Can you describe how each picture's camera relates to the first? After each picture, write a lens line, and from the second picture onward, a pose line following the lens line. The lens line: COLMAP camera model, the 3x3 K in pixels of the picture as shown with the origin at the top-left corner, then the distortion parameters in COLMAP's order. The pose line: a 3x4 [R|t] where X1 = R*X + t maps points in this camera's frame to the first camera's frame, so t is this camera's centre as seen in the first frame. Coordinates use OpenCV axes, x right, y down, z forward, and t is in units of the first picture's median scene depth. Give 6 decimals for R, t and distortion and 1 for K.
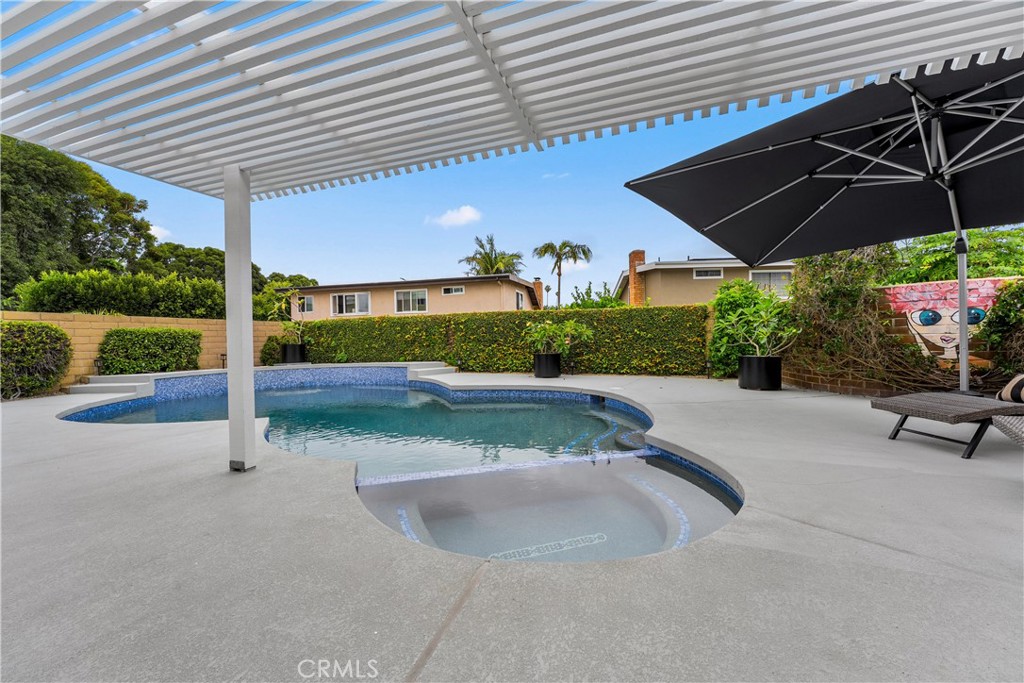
lens RADIAL K [[410.0, 0, 512.0], [0, 410.0, 341.5], [0, 0, 1]] dist [-0.000174, -0.000225]
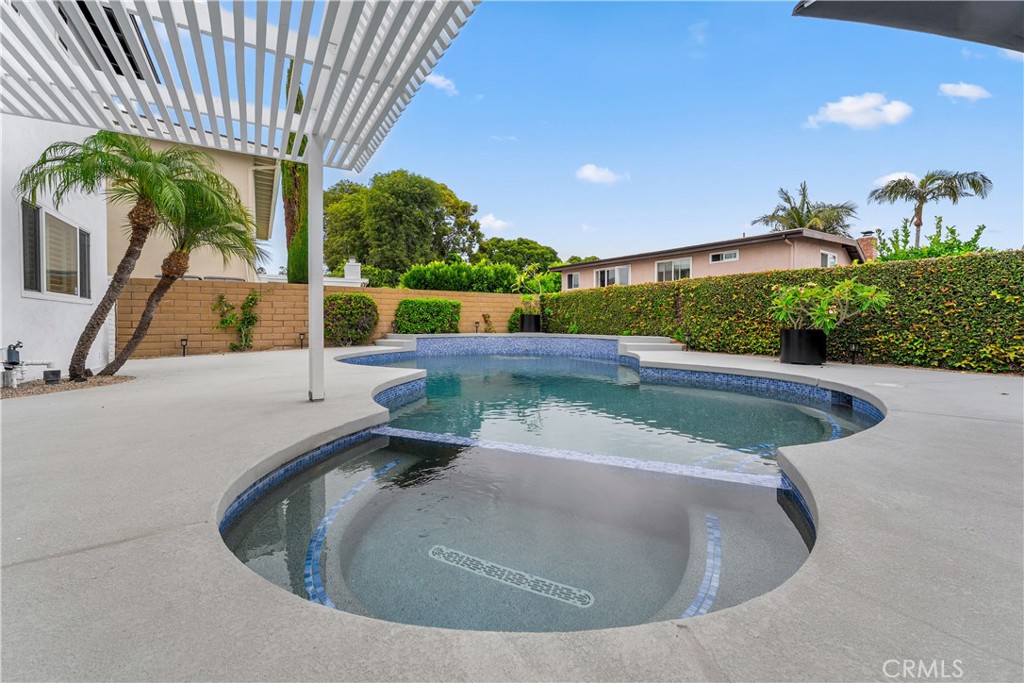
lens RADIAL K [[429.7, 0, 512.0], [0, 429.7, 329.9], [0, 0, 1]] dist [-0.000522, -0.000219]
pose [[0.776576, 0.033370, -0.629139, 0.121723], [-0.022713, 0.999430, 0.024975, 0.017525], [0.629614, -0.005106, 0.776892, 0.097735]]
